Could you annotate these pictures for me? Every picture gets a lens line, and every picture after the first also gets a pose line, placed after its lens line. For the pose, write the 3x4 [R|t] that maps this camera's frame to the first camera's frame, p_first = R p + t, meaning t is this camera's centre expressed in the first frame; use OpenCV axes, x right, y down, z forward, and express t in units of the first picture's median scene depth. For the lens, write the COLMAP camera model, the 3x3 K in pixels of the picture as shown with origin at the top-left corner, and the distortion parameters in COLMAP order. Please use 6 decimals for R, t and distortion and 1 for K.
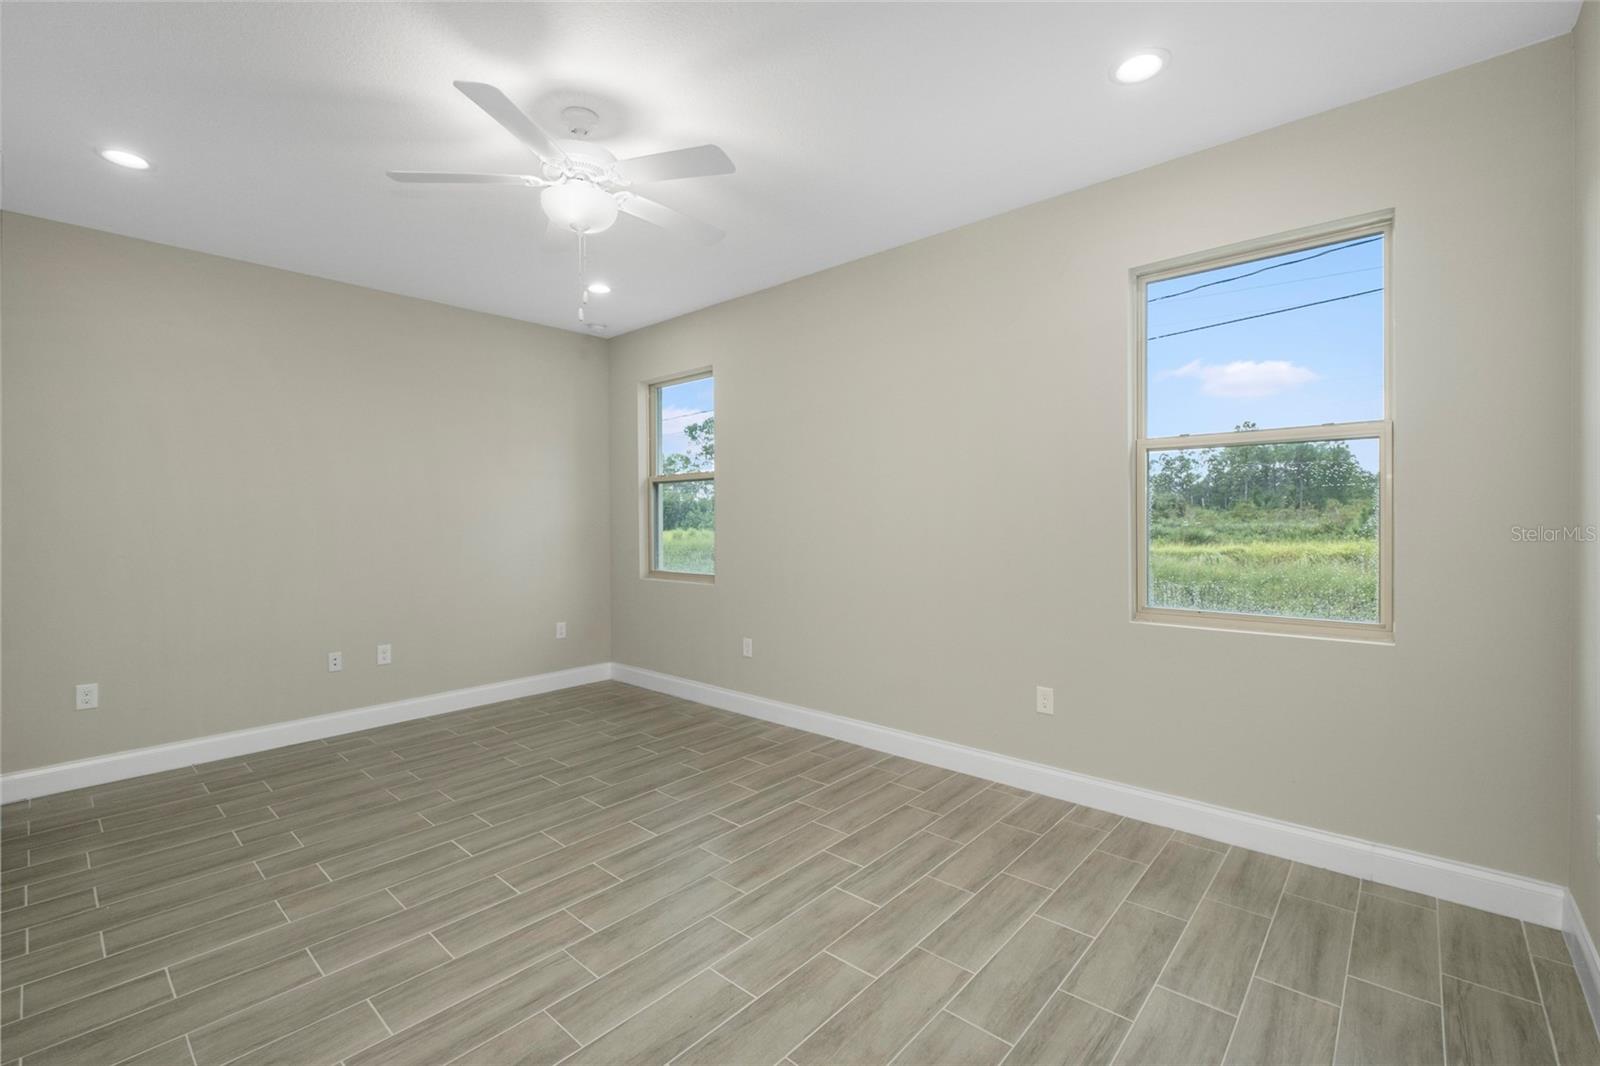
lens RADIAL K [[696.3, 0, 784.8], [0, 696.3, 533.5], [0, 0, 1]] dist [-0.007240, 0.000827]
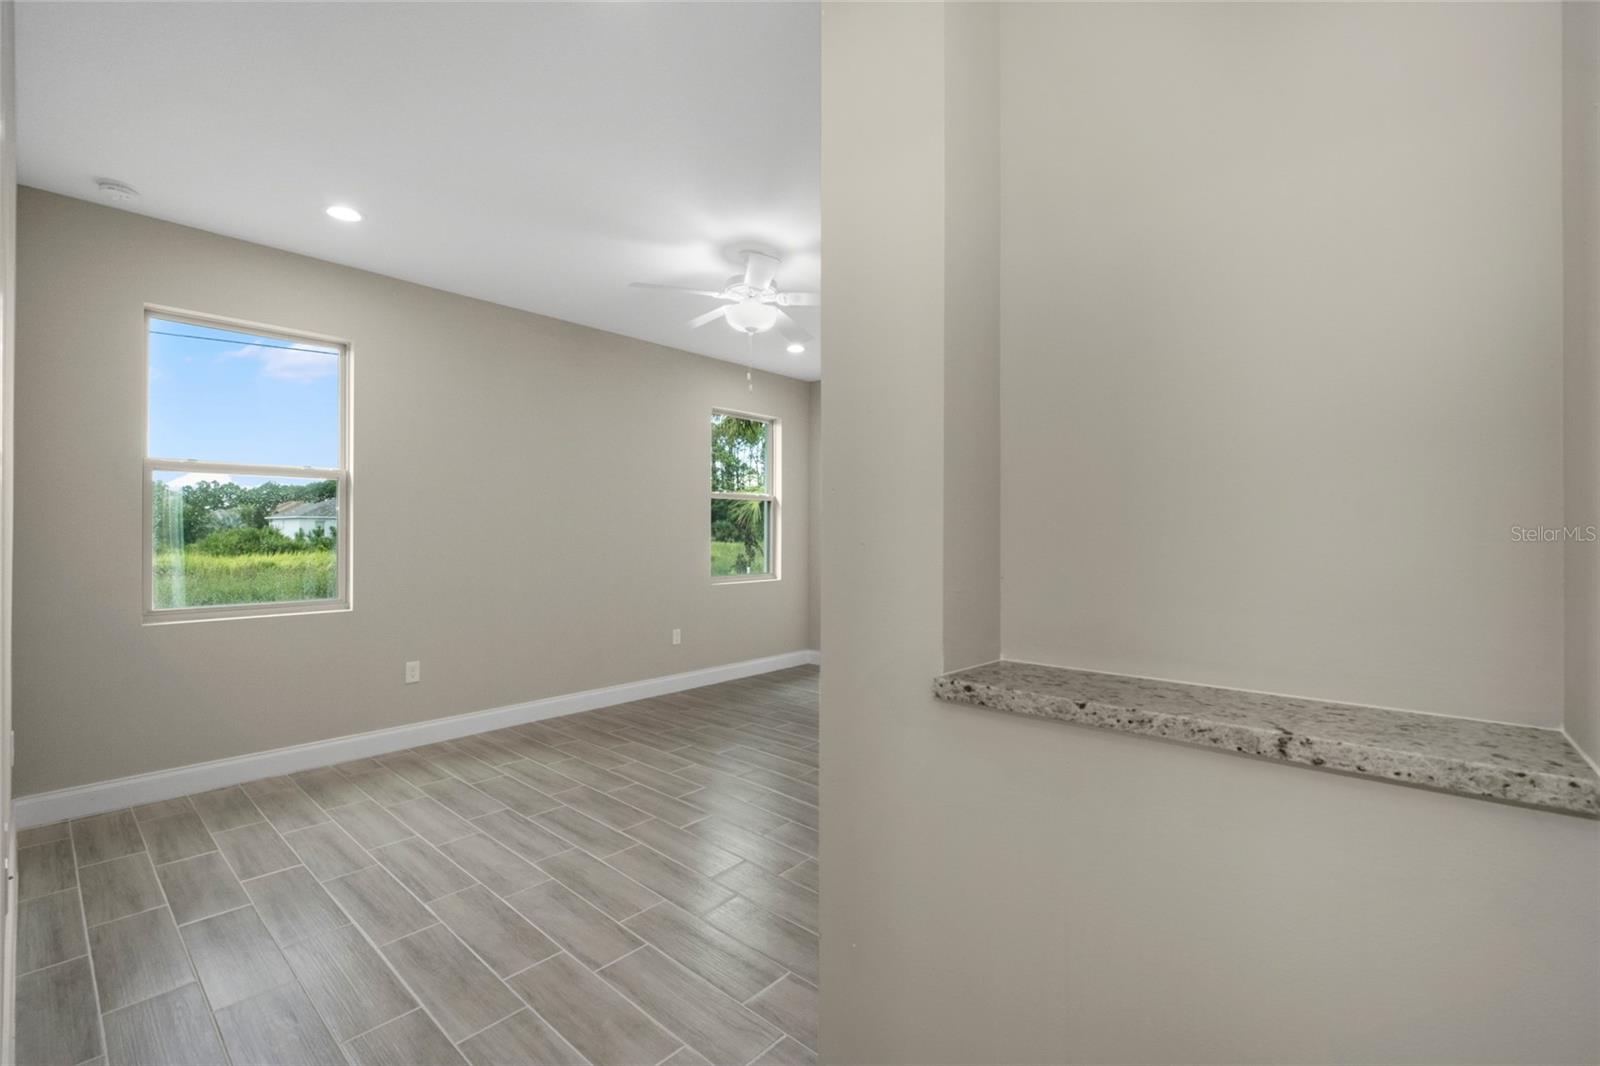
lens RADIAL K [[696.3, 0, 800.9], [0, 696.3, 533.5], [0, 0, 1]] dist [-0.007240, 0.000827]
pose [[-0.015138, 0.001383, 0.999884, -1.449637], [0.017400, 0.999848, -0.001119, -0.009395], [-0.999734, 0.017381, -0.015160, 0.763191]]
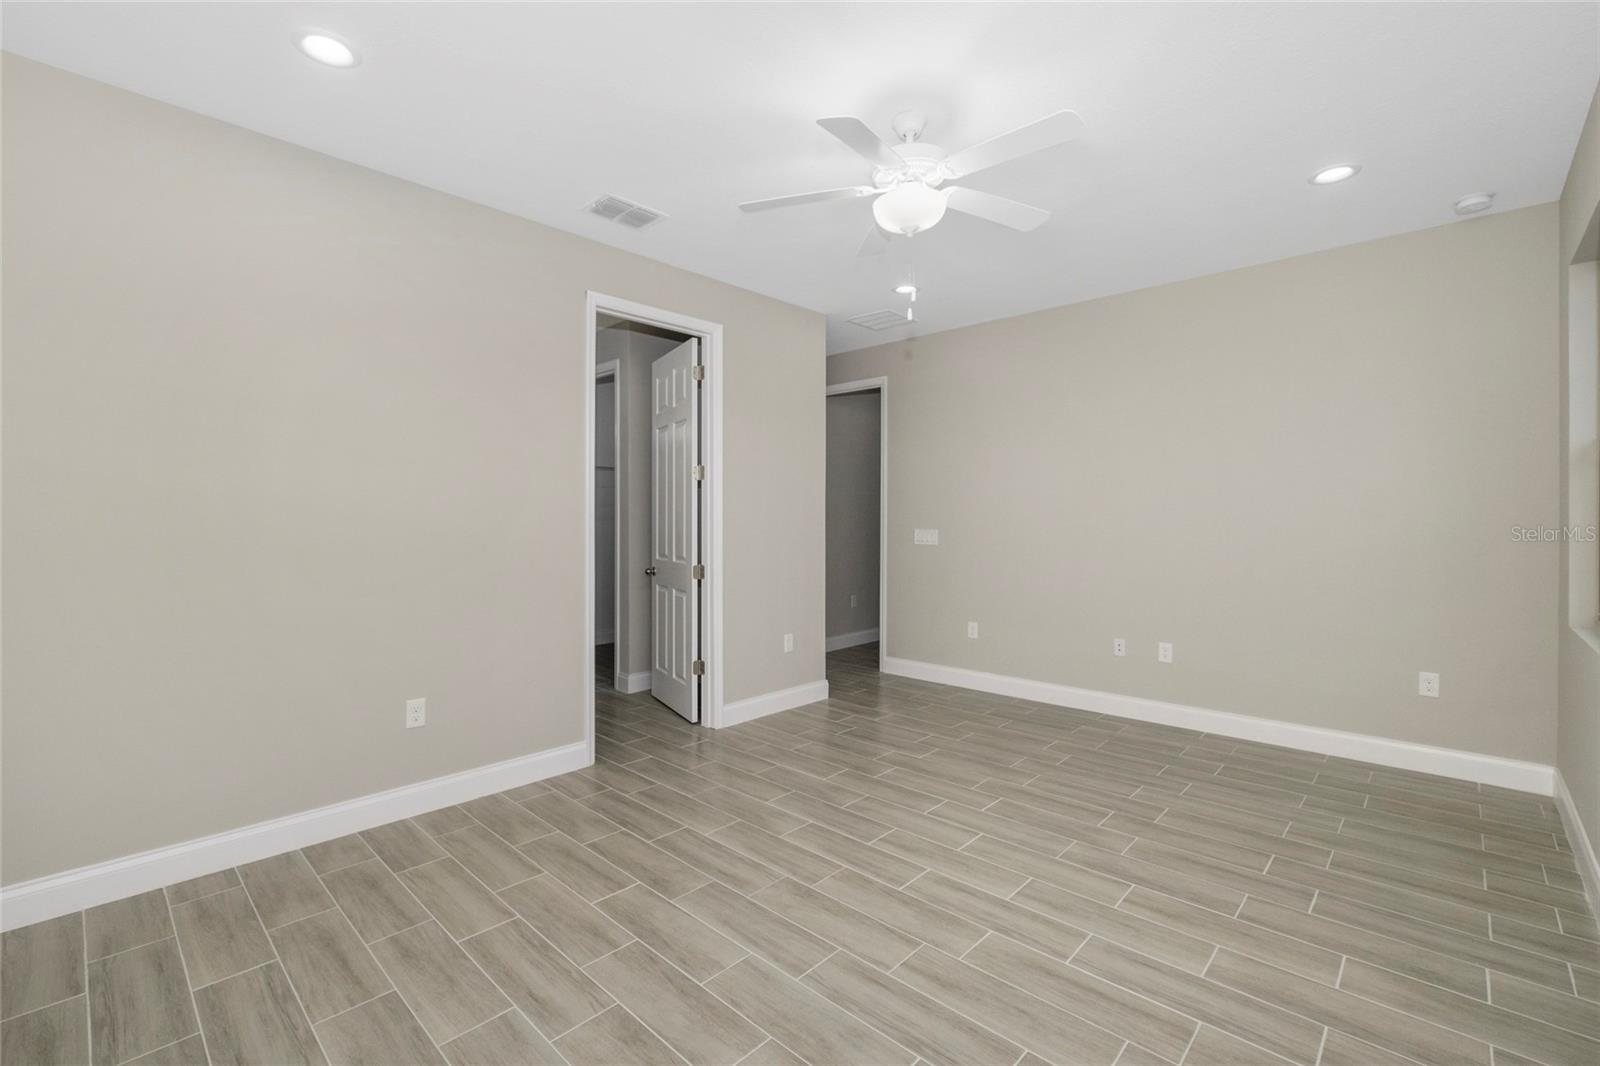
lens RADIAL K [[696.3, 0, 795.7], [0, 696.3, 523.4], [0, 0, 1]] dist [-0.007240, 0.000827]
pose [[-0.020913, 0.016496, -0.999645, 0.603518], [-0.022323, 0.999607, 0.016962, -0.020698], [0.999532, 0.022669, -0.020537, 0.711297]]
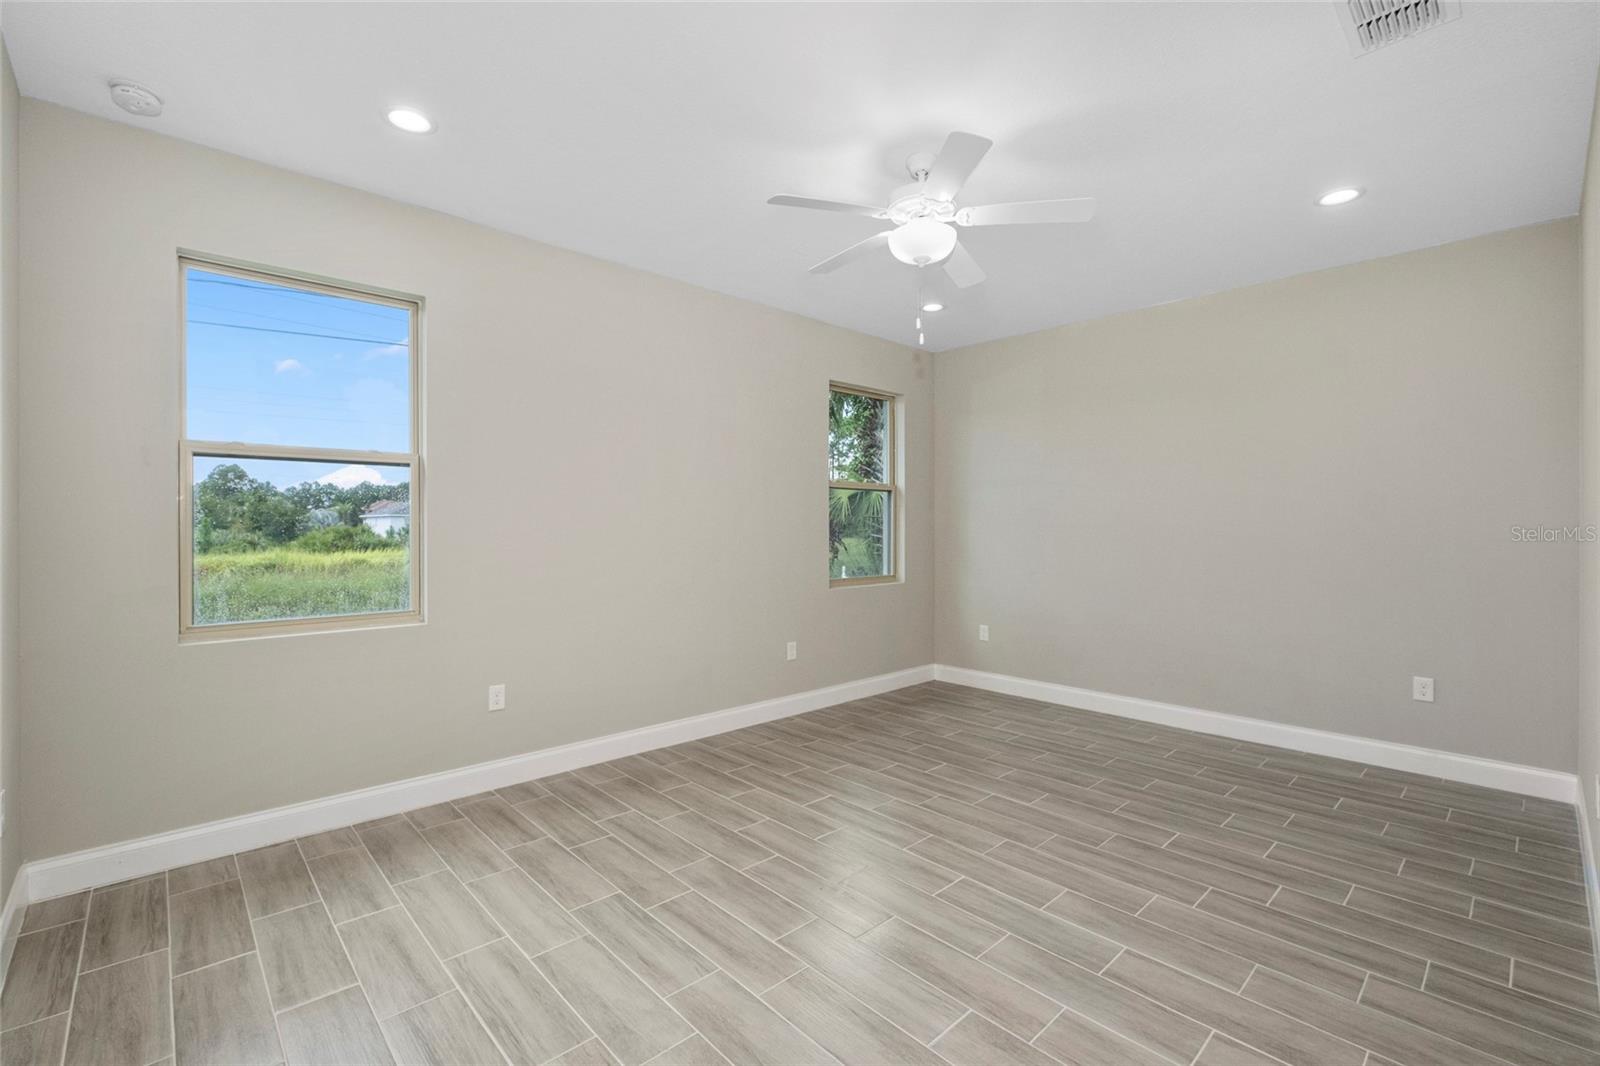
lens RADIAL K [[696.3, 0, 798.8], [0, 696.3, 533.9], [0, 0, 1]] dist [-0.007240, 0.000827]
pose [[0.079798, -0.005131, 0.996798, -1.165334], [0.020947, 0.999775, 0.003469, -0.013099], [-0.996591, 0.020603, 0.079887, 0.921886]]
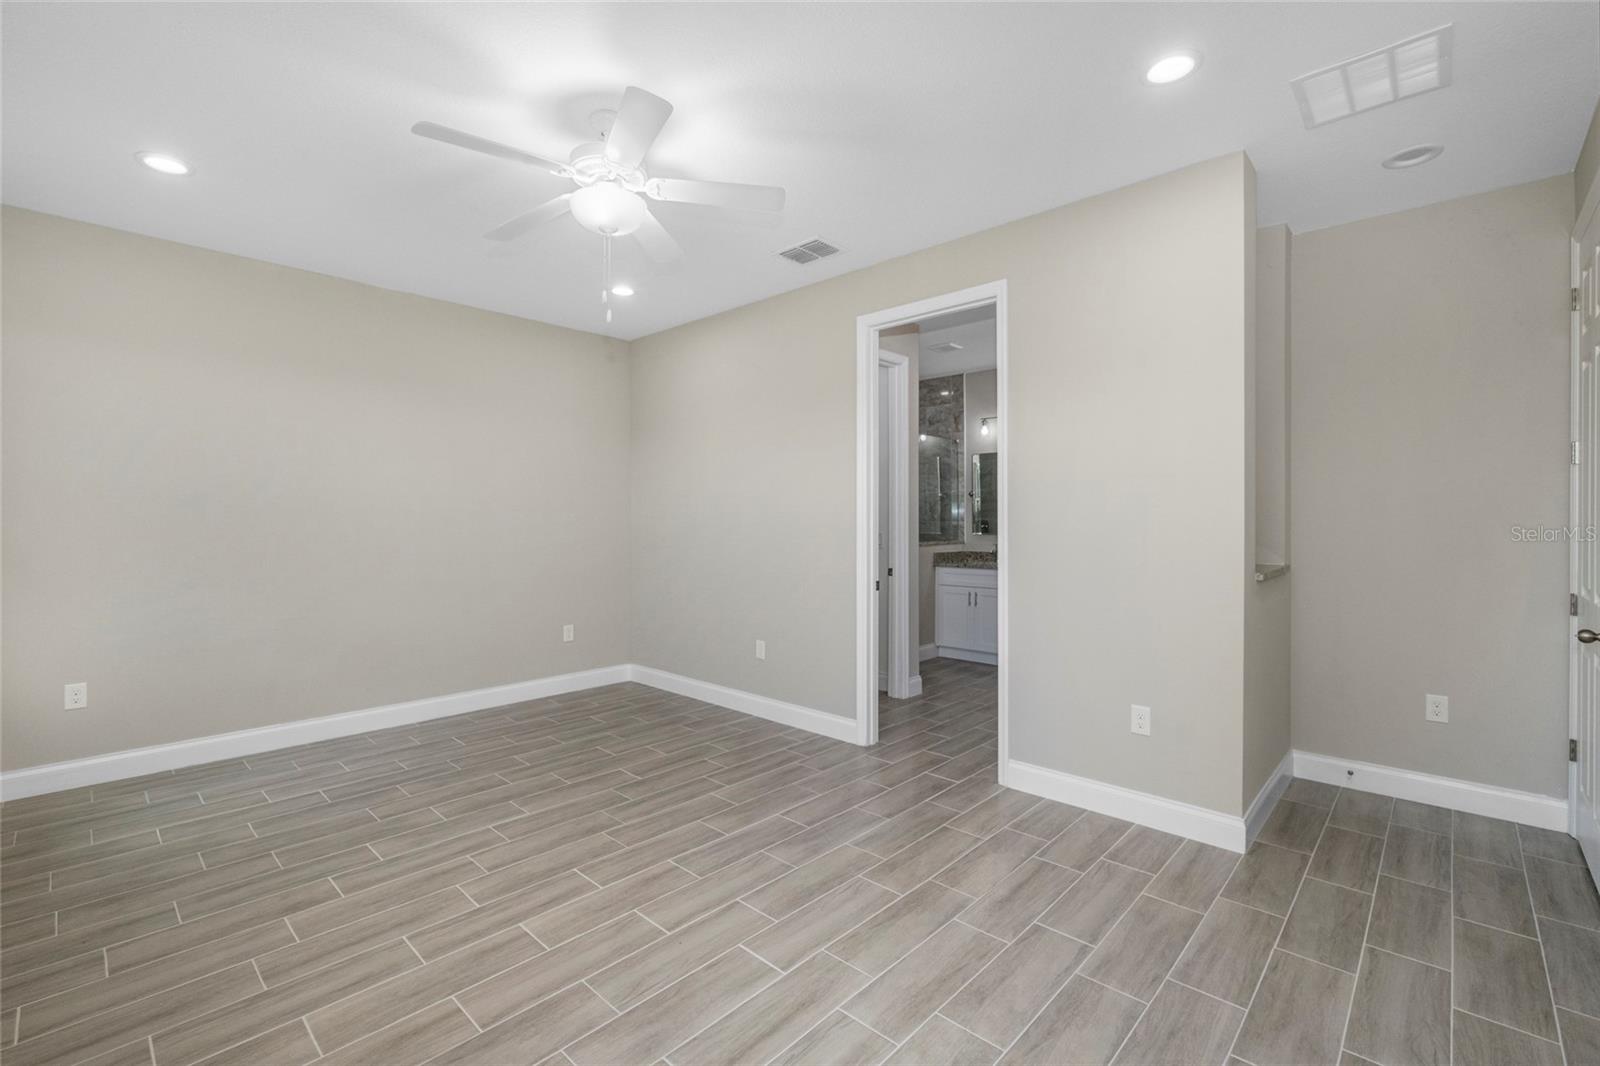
lens RADIAL K [[696.3, 0, 785.9], [0, 696.3, 522.2], [0, 0, 1]] dist [-0.007240, 0.000827]
pose [[-0.999654, 0.006608, 0.025478, -0.476615], [0.007263, 0.999643, 0.025717, -0.035090], [-0.025299, 0.025893, -0.999345, 1.659922]]
